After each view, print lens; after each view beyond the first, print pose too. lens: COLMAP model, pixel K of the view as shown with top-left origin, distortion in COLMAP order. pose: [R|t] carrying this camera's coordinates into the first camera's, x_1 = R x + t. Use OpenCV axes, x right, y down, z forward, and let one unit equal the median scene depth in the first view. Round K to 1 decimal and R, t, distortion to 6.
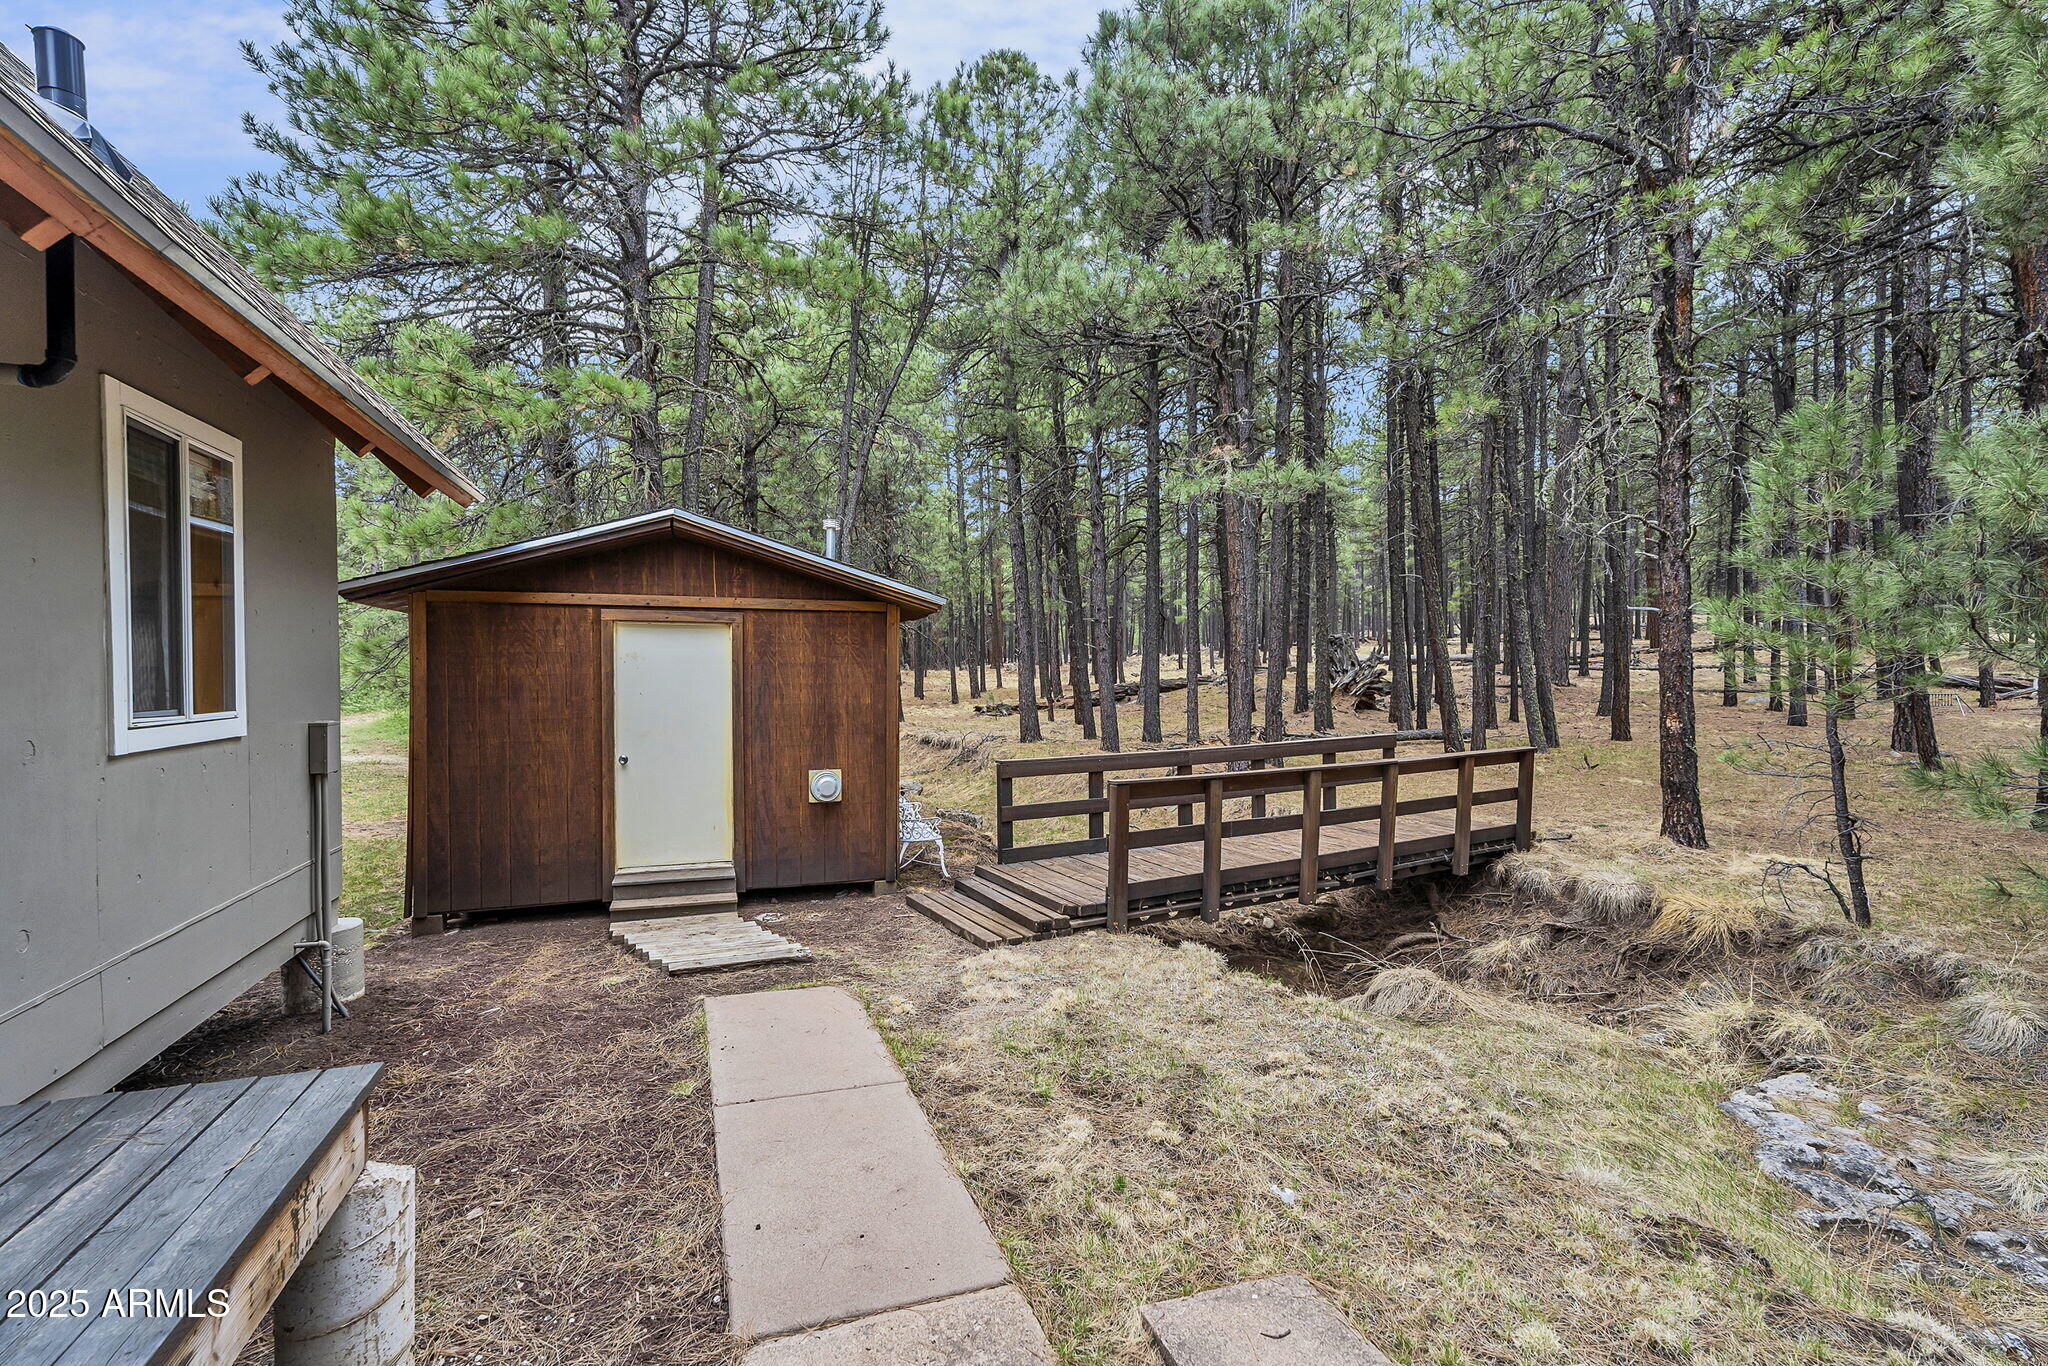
lens RADIAL K [[916.1, 0, 1022.4], [0, 916.1, 681.5], [0, 0, 1]] dist [0.010609, -0.002715]
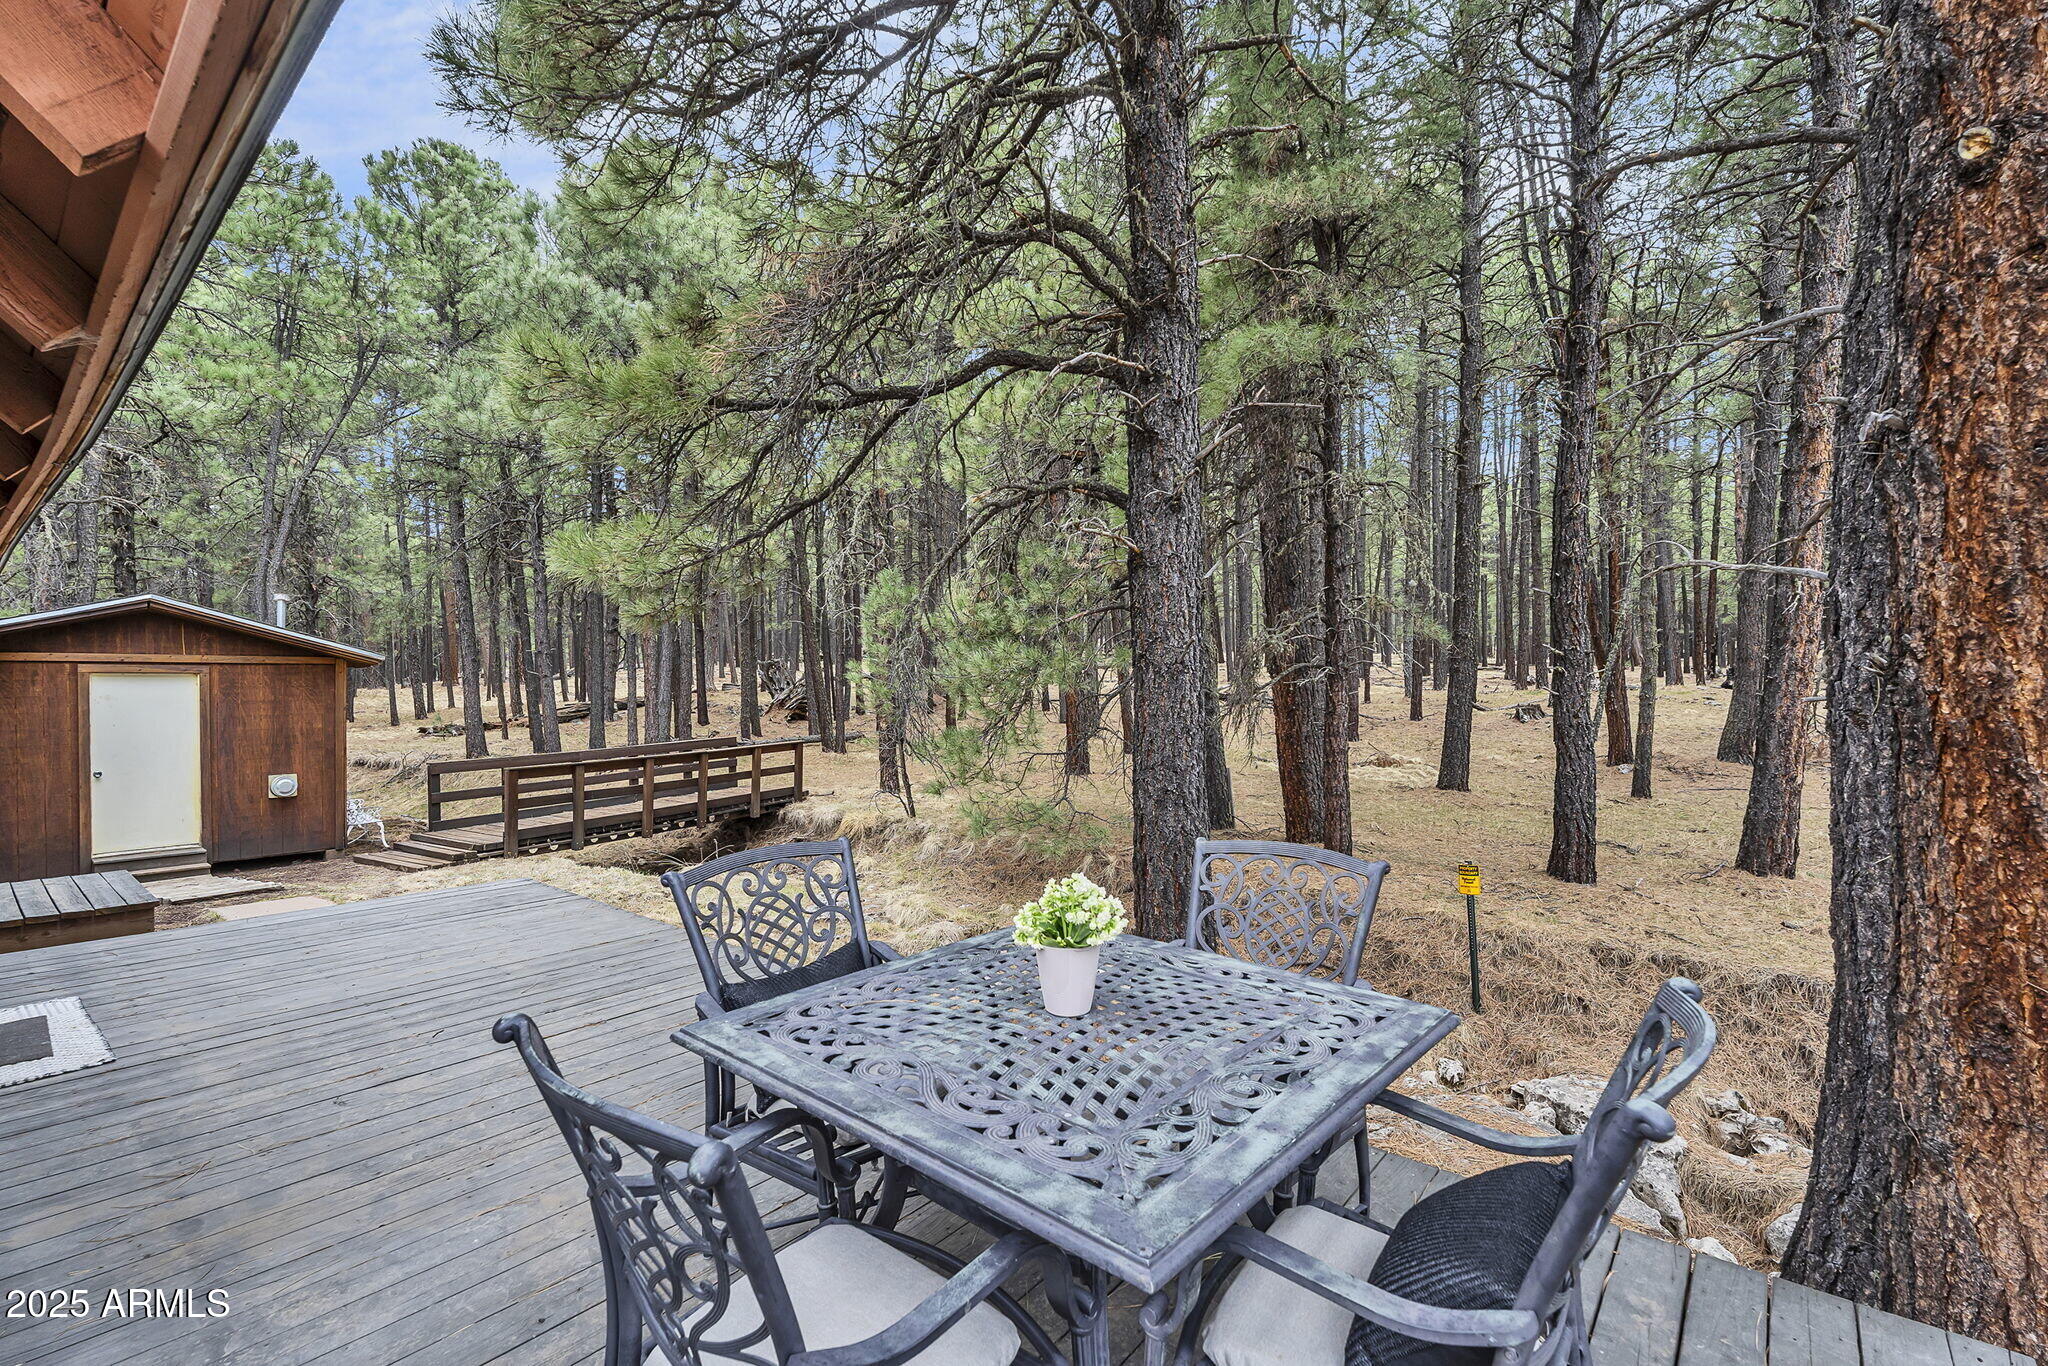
lens RADIAL K [[916.1, 0, 1020.1], [0, 916.1, 683.6], [0, 0, 1]] dist [0.010609, -0.002715]
pose [[0.866165, -0.006798, 0.499712, 0.068339], [0.012386, 0.999892, -0.007866, -0.021700], [-0.499605, 0.013003, 0.866156, -0.879179]]
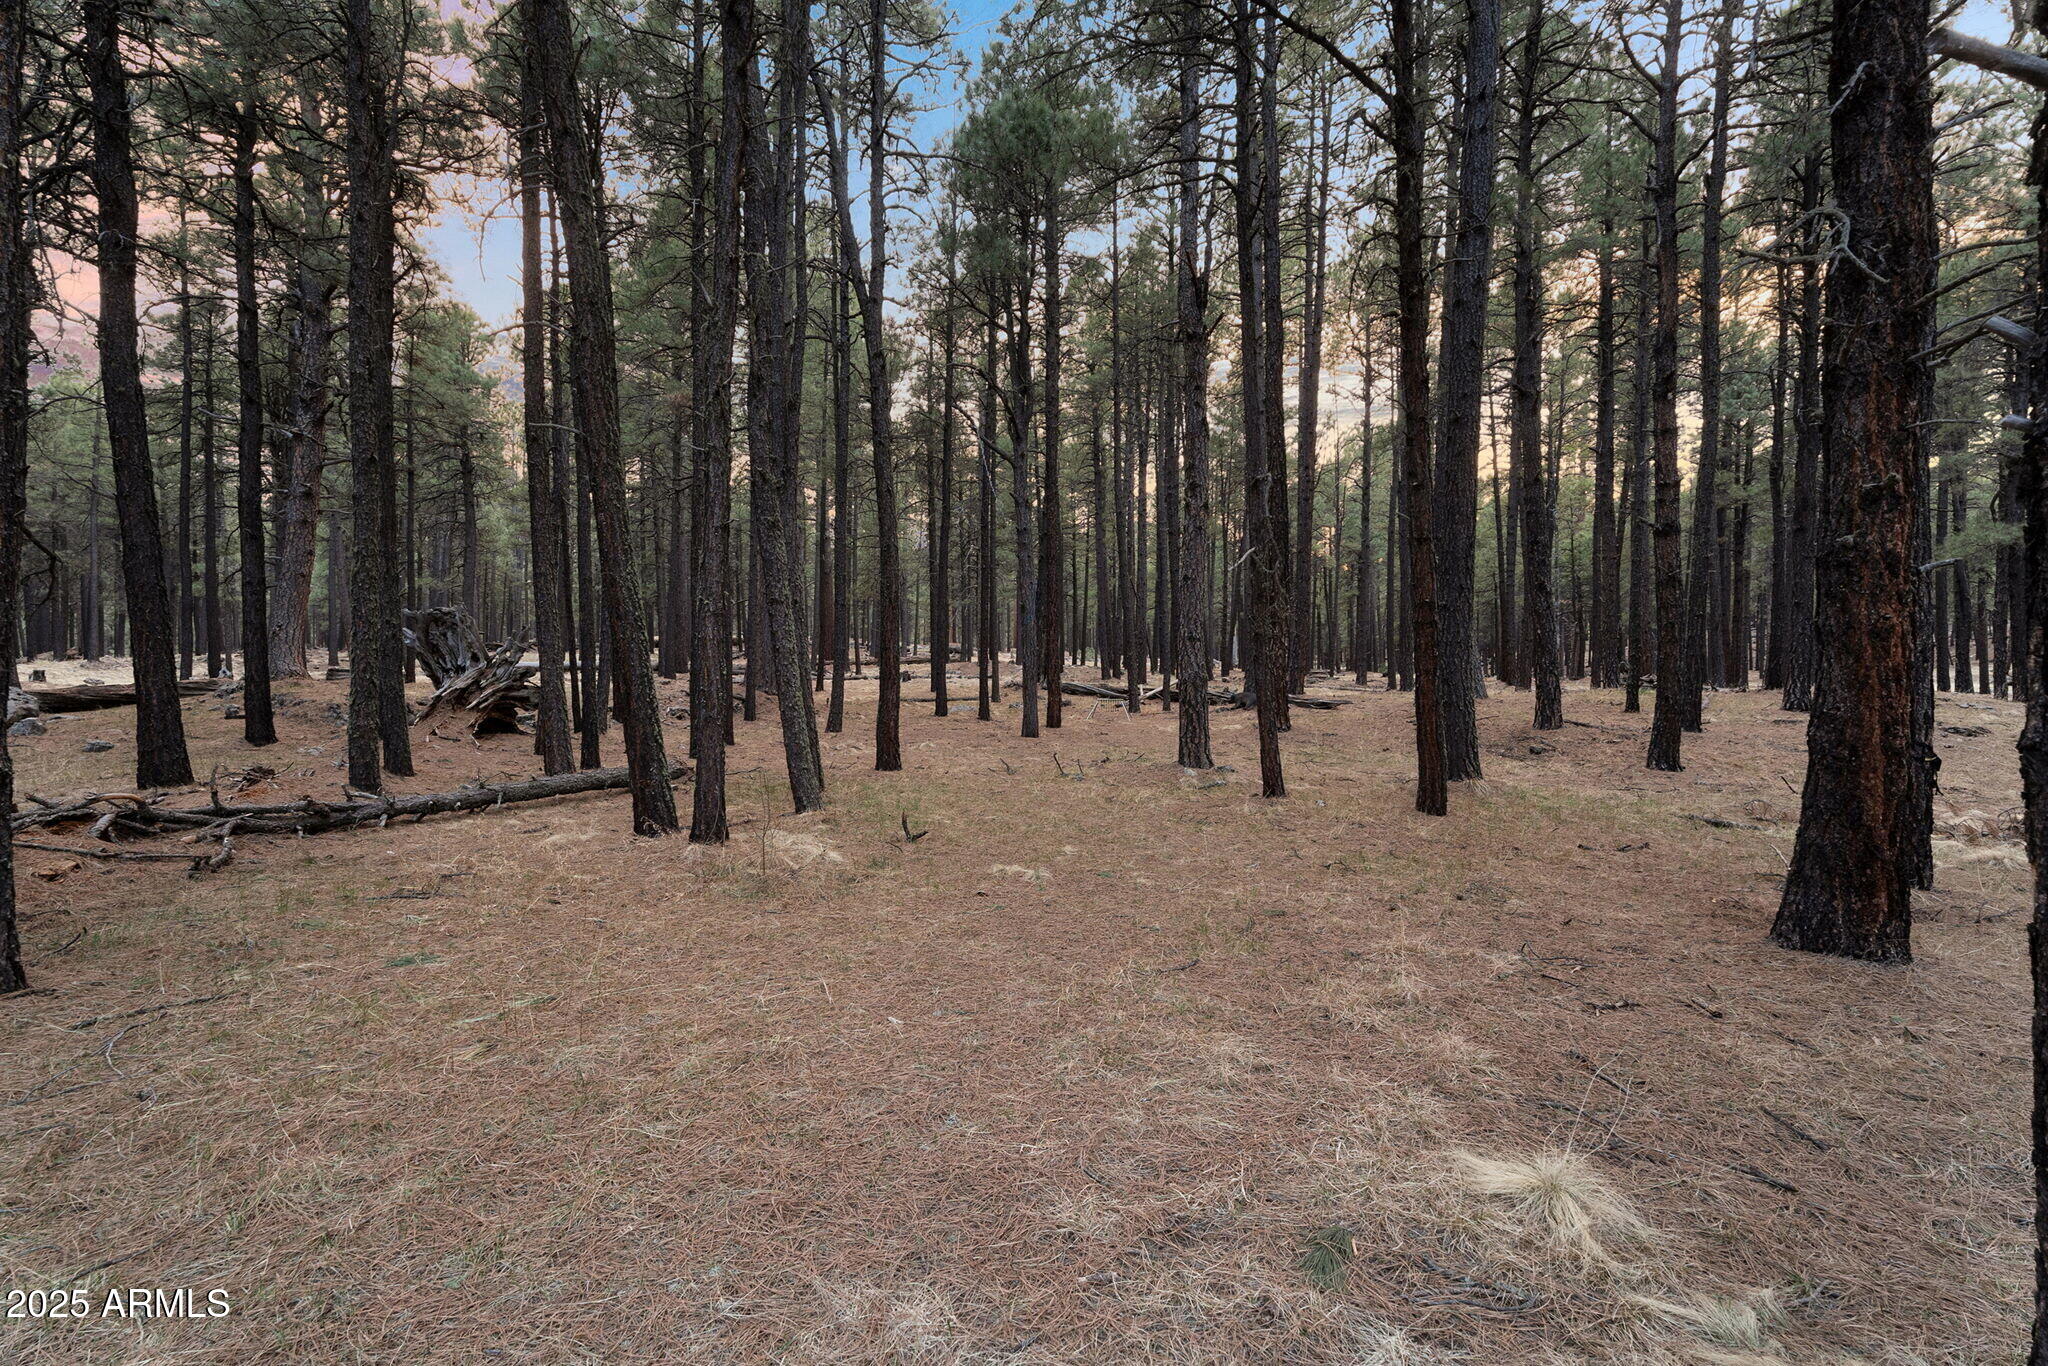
lens RADIAL K [[916.1, 0, 1021.8], [0, 916.1, 691.2], [0, 0, 1]] dist [0.010609, -0.002715]
pose [[0.666213, 0.001185, 0.745761, 0.622804], [0.004007, 0.999979, -0.005168, 0.030096], [-0.745751, 0.006431, 0.666194, 1.387401]]
